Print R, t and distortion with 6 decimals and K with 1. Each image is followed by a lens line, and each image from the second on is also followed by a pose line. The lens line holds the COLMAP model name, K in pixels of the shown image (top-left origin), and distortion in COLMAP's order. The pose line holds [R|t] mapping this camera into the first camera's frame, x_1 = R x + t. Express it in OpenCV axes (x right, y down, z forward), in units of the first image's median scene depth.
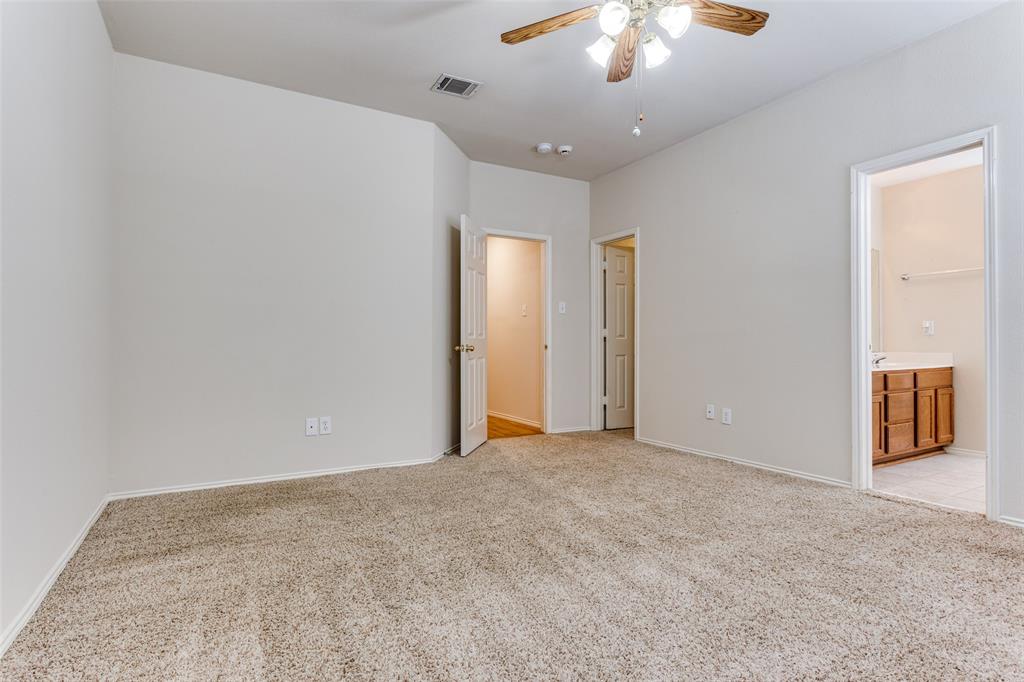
lens RADIAL K [[517.3, 0, 514.1], [0, 517.3, 343.8], [0, 0, 1]] dist [-0.002794, -0.000546]
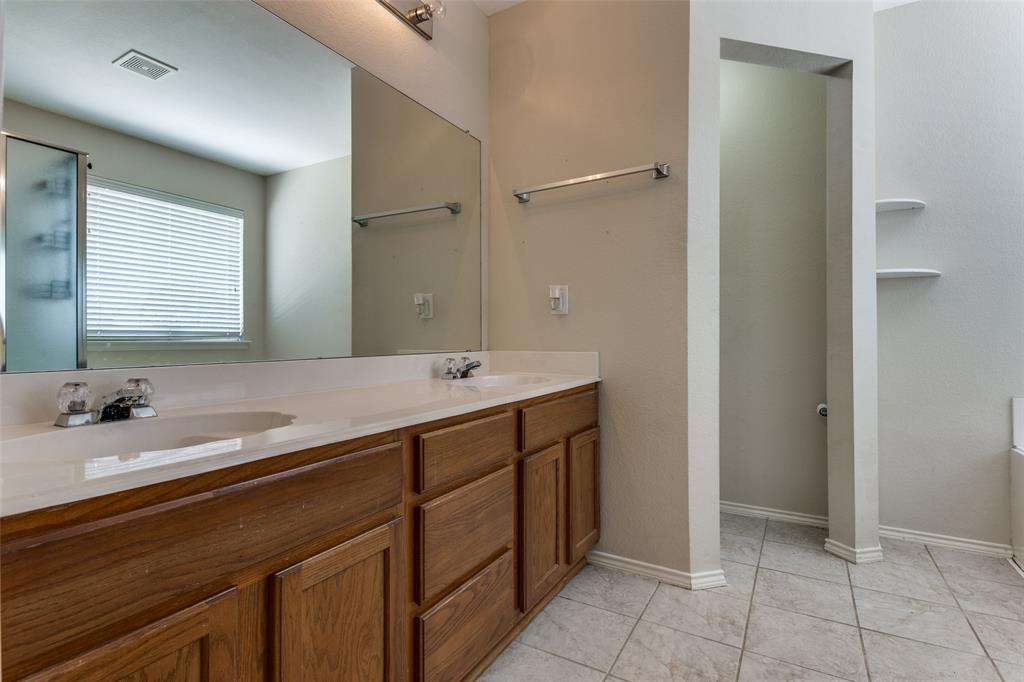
lens RADIAL K [[517.3, 0, 509.8], [0, 517.3, 338.9], [0, 0, 1]] dist [-0.002794, -0.000546]
pose [[0.859172, 0.000476, 0.511686, 0.554560], [-0.003820, 0.999978, 0.005484, 0.003145], [-0.511672, -0.006666, 0.859155, 0.654606]]
